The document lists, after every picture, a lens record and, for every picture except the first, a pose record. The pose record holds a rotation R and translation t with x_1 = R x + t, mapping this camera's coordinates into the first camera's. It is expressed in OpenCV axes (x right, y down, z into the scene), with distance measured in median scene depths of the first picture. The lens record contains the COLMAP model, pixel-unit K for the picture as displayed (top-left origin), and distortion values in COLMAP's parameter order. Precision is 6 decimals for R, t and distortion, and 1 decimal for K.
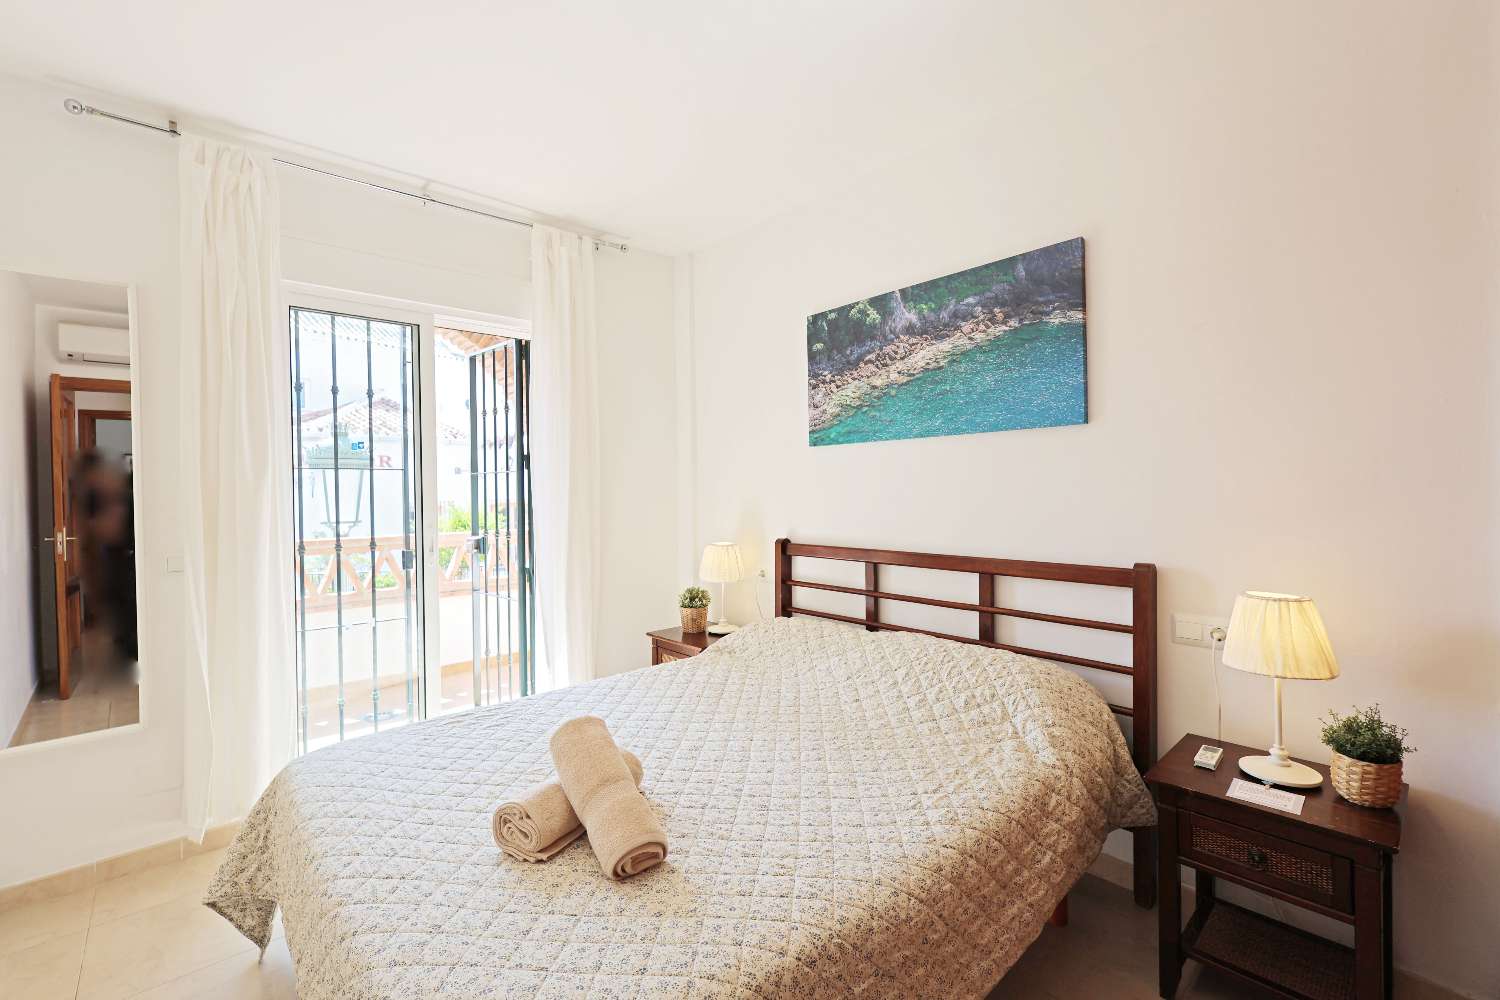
lens RADIAL K [[647.6, 0, 751.6], [0, 647.6, 496.4], [0, 0, 1]] dist [-0.001075, 0.001053]
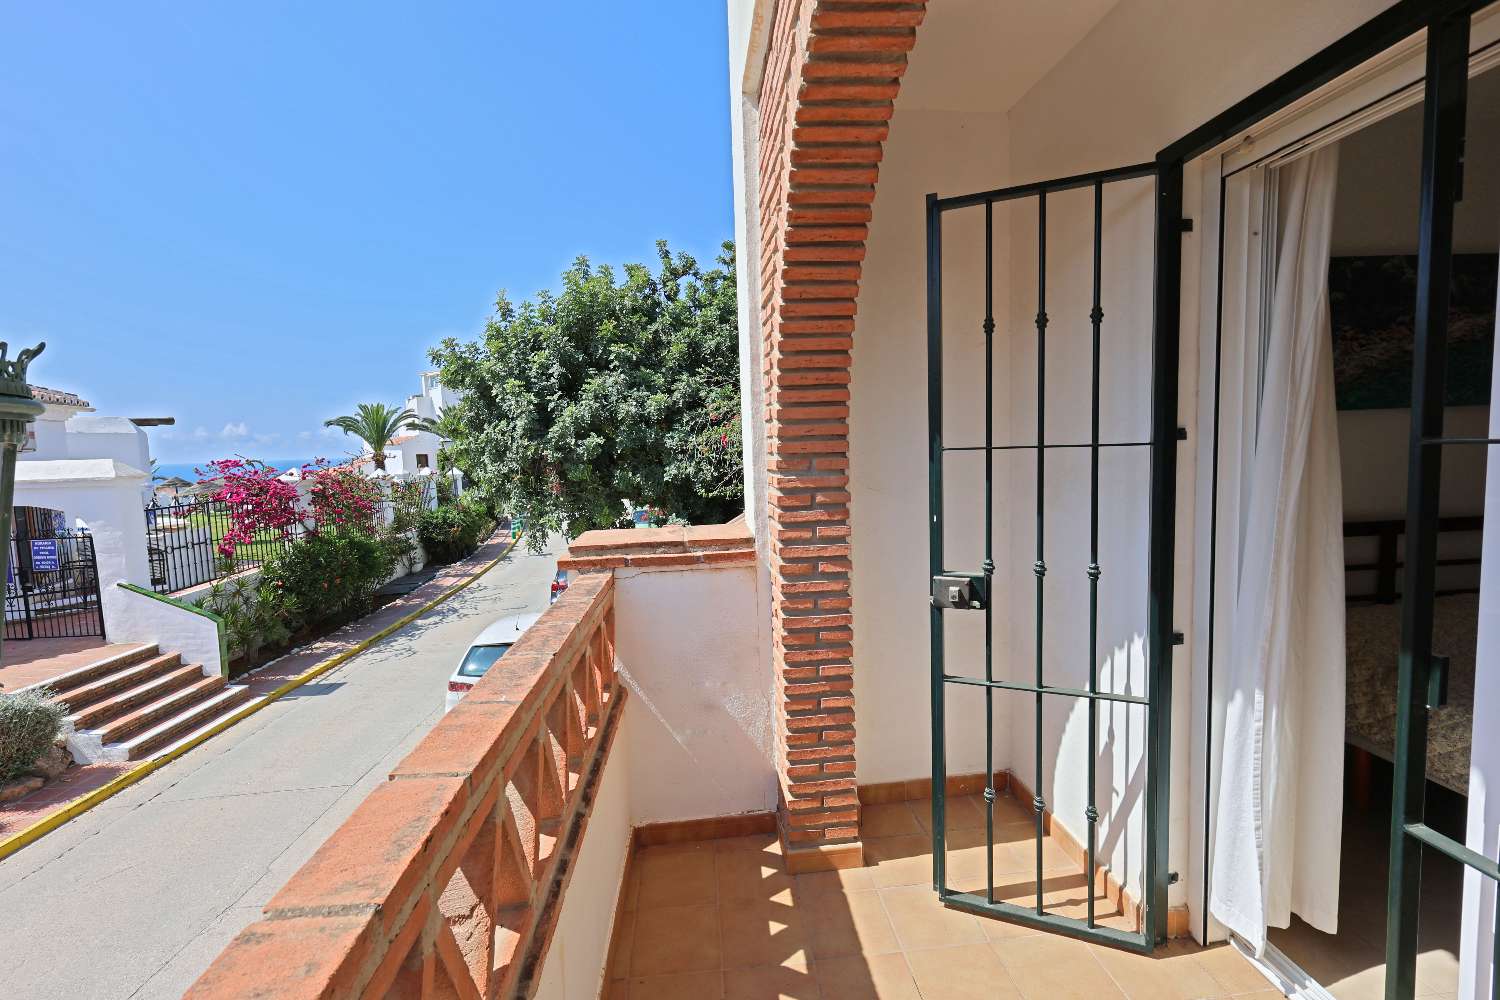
lens RADIAL K [[647.6, 0, 751.6], [0, 647.6, 496.4], [0, 0, 1]] dist [-0.001075, 0.001053]
pose [[0.596740, -0.076503, 0.798780, -1.197070], [0.036250, 0.996999, 0.068407, -0.057310], [-0.801616, -0.011865, 0.597722, 1.231263]]
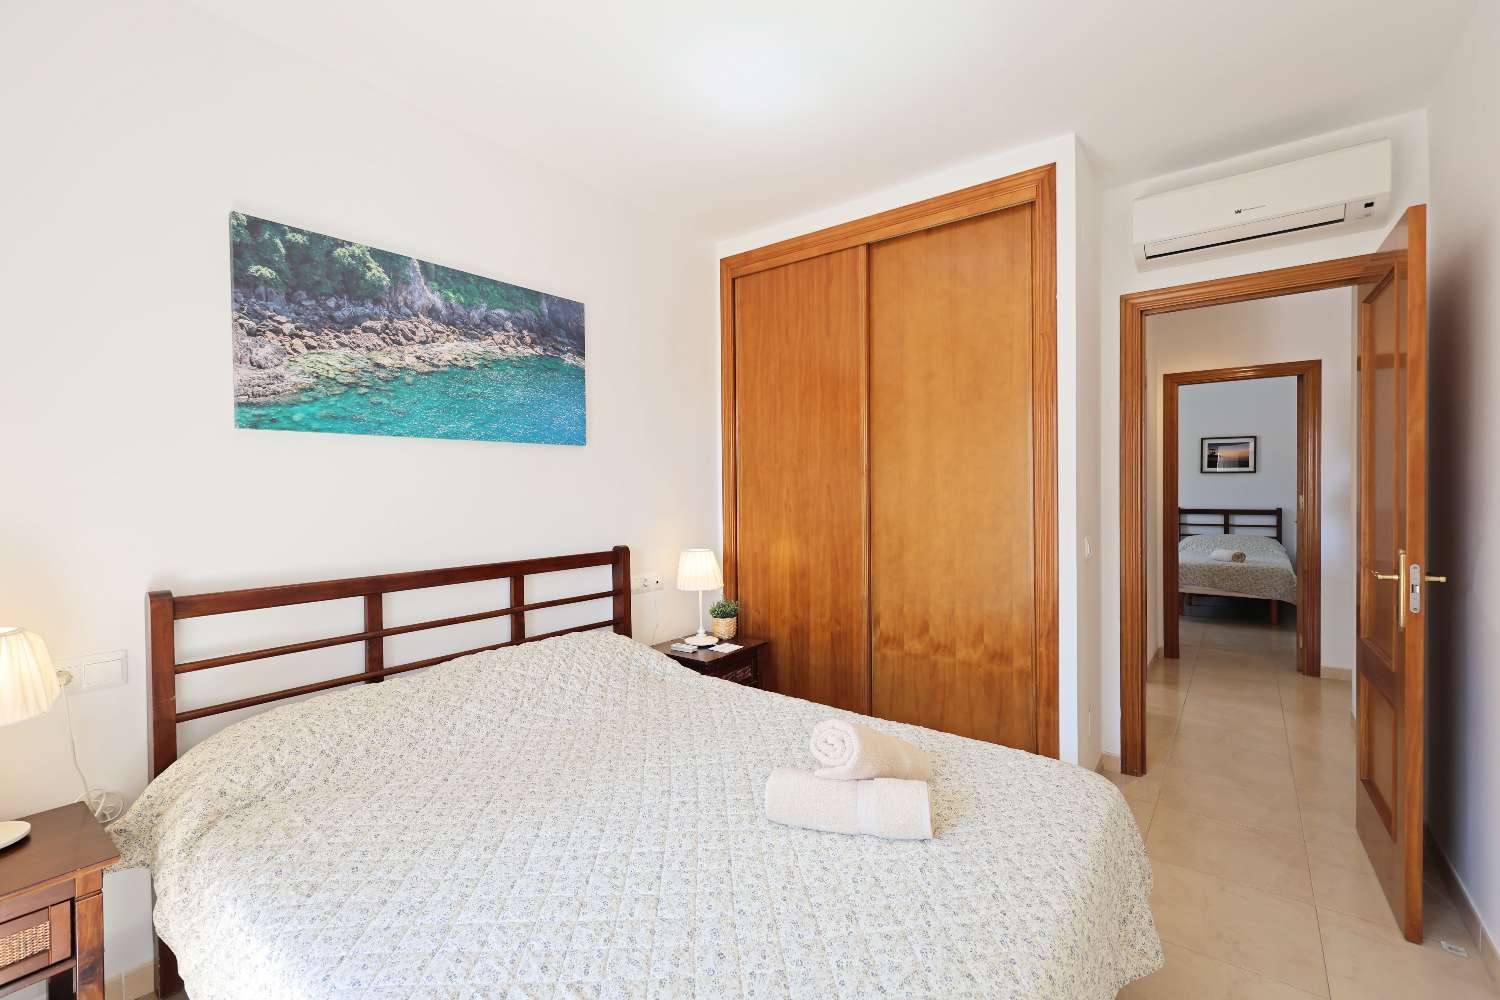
lens RADIAL K [[647.6, 0, 751.6], [0, 647.6, 496.4], [0, 0, 1]] dist [-0.001075, 0.001053]
pose [[-0.184494, 0.002328, 0.982831, -0.669463], [0.023067, 0.999732, 0.001962, -0.003550], [-0.982563, 0.023033, -0.184498, 0.727387]]
